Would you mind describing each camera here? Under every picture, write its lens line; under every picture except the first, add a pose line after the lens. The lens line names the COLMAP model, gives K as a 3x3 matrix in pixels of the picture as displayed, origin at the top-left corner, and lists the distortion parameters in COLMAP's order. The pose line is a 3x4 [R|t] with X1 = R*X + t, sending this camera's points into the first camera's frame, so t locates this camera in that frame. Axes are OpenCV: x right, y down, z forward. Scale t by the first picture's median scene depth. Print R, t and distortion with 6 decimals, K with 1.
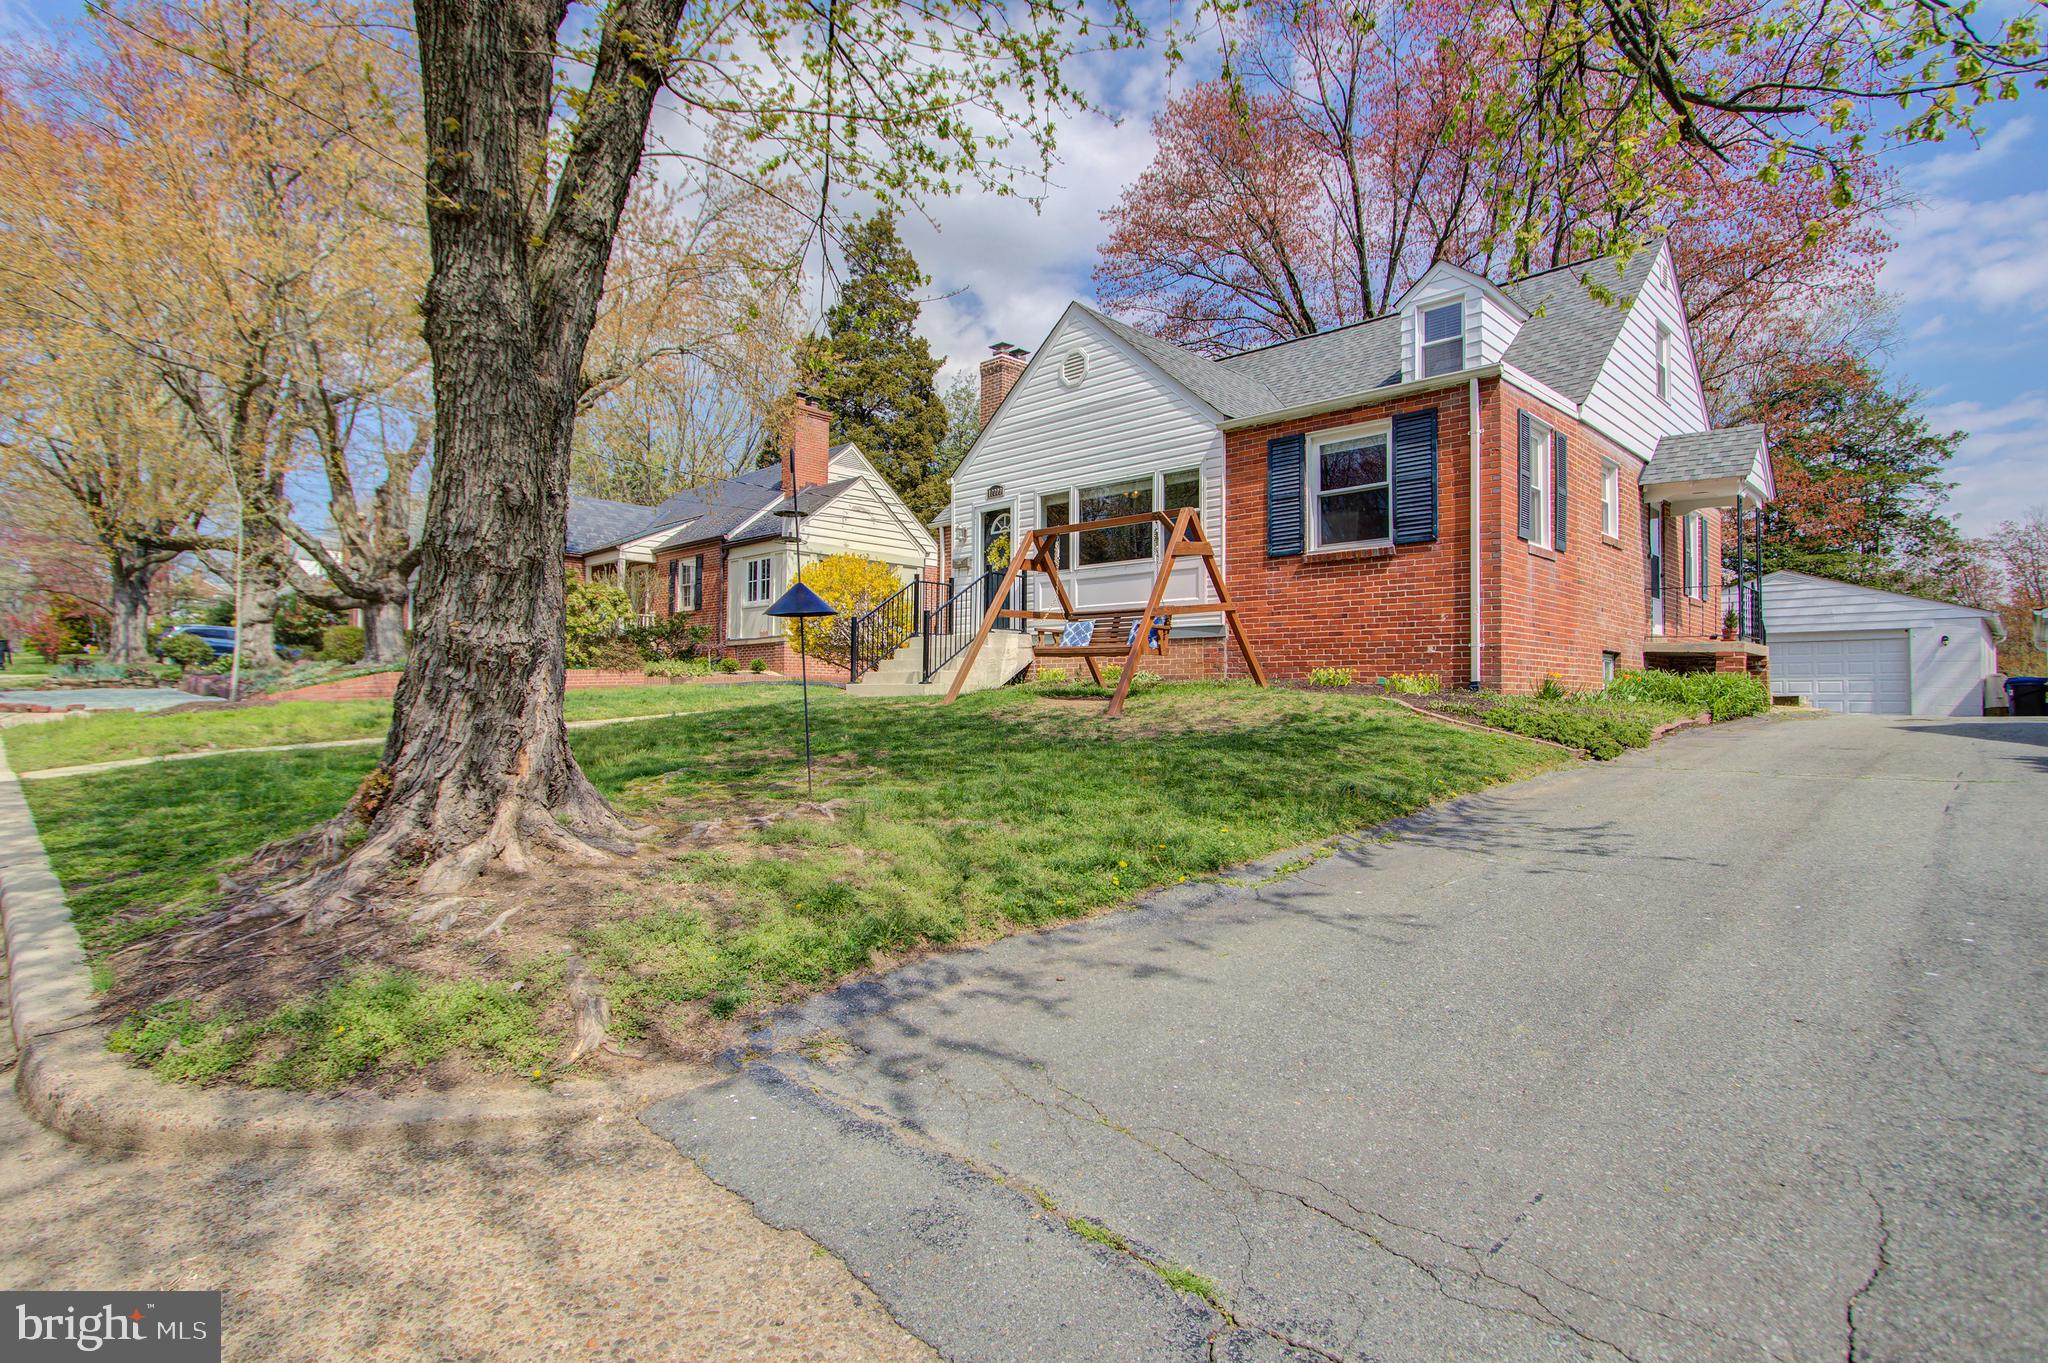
lens RADIAL K [[1037.7, 0, 1019.6], [0, 1037.7, 674.4], [0, 0, 1]] dist [0.003493, 0.000945]
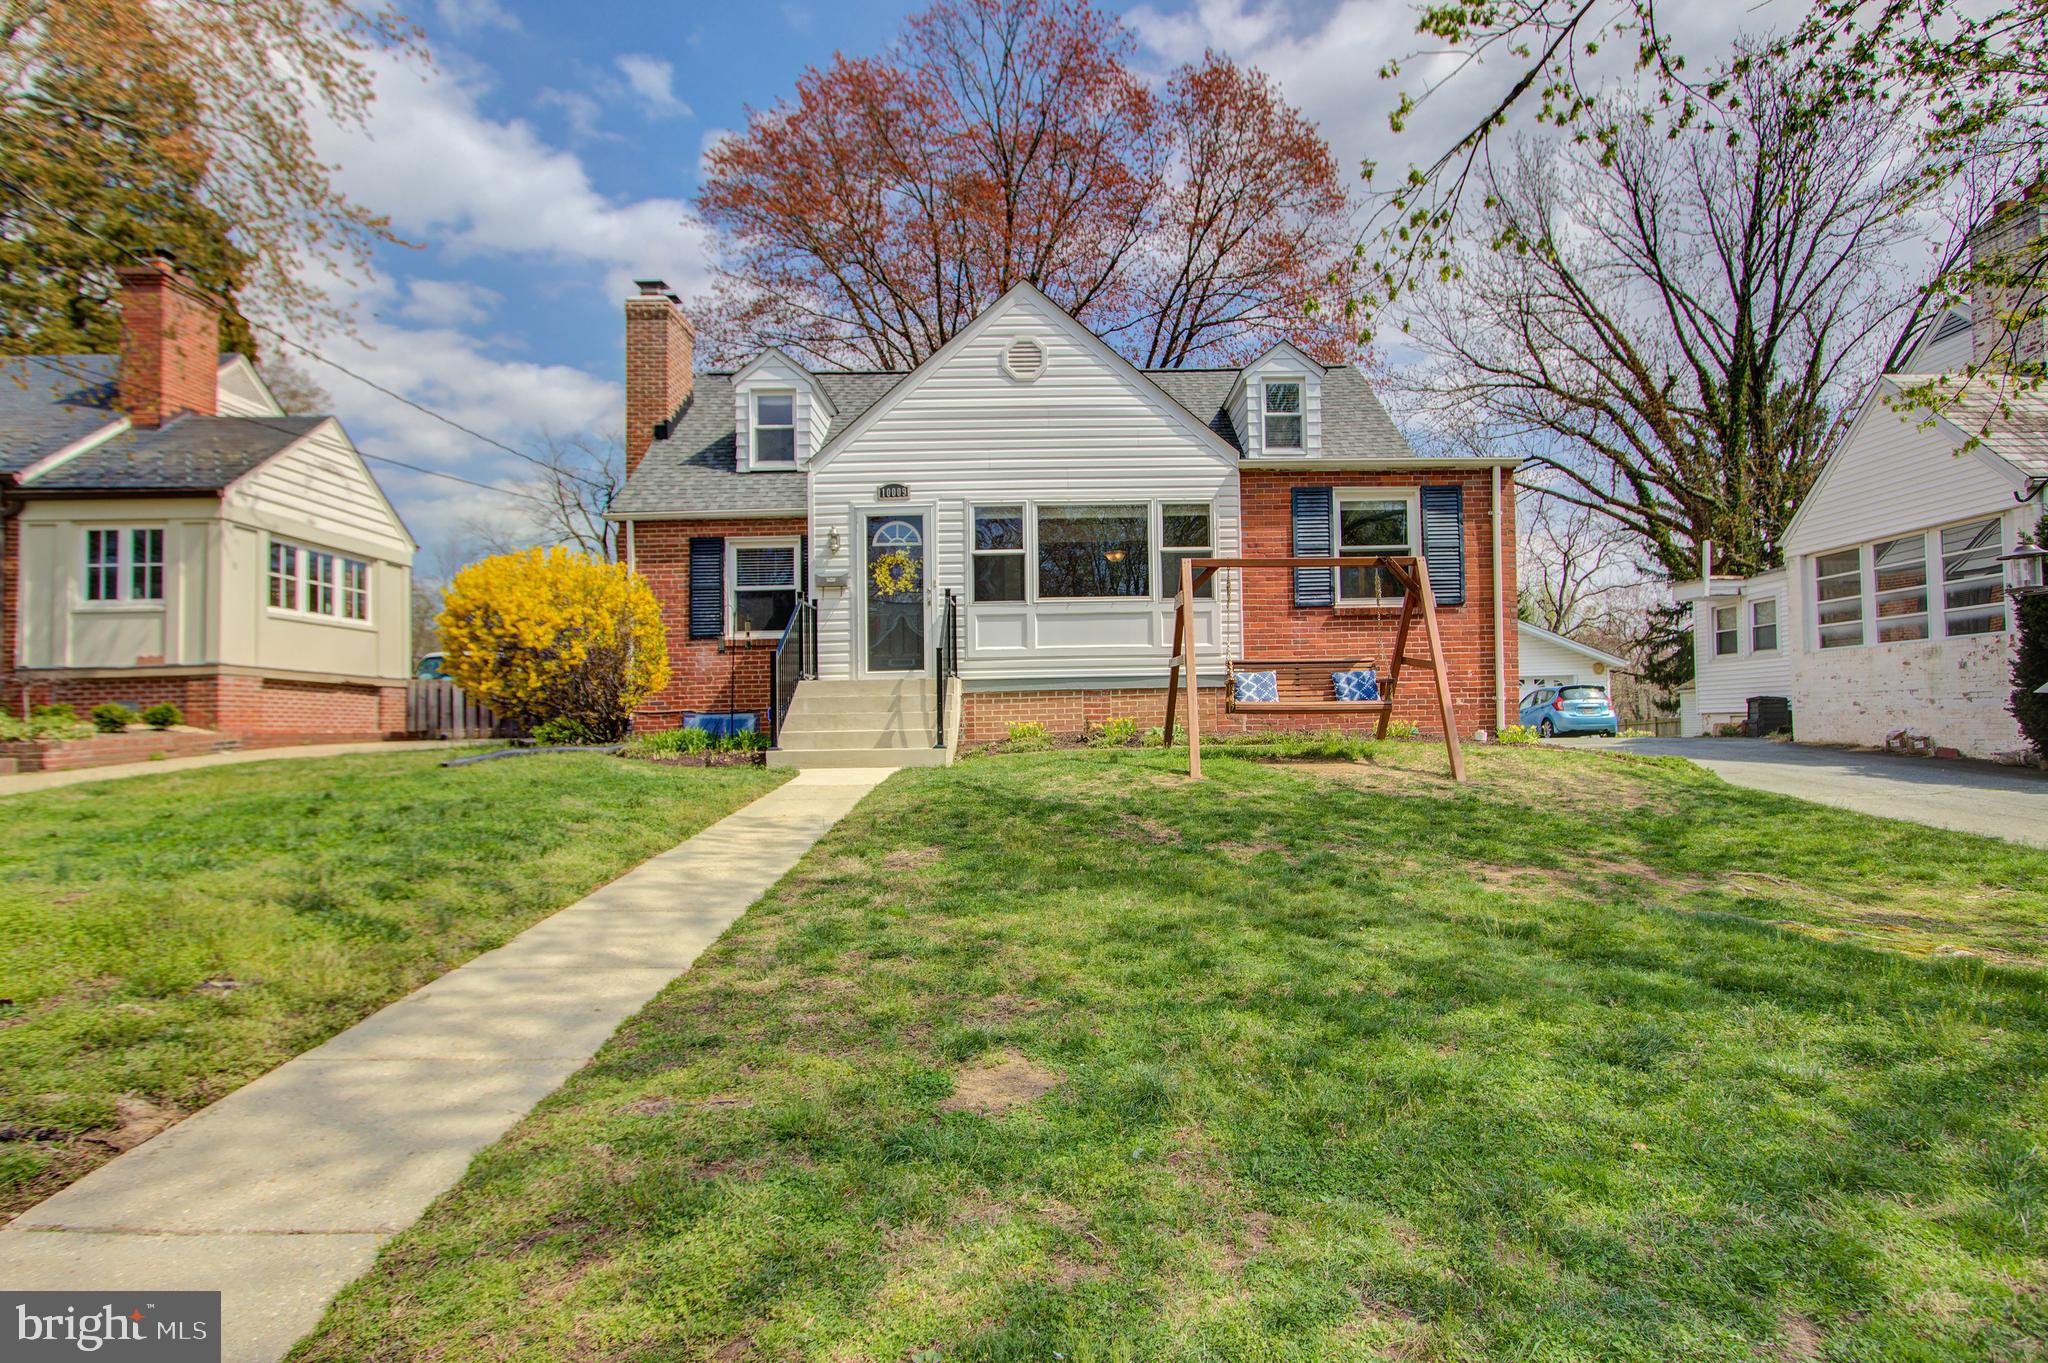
lens RADIAL K [[1037.7, 0, 1011.6], [0, 1037.7, 683.3], [0, 0, 1]] dist [0.003493, 0.000945]
pose [[0.692109, 0.004203, 0.721781, -0.613066], [0.007145, 0.999894, -0.012673, -0.028277], [-0.721758, 0.013928, 0.692006, 0.484780]]
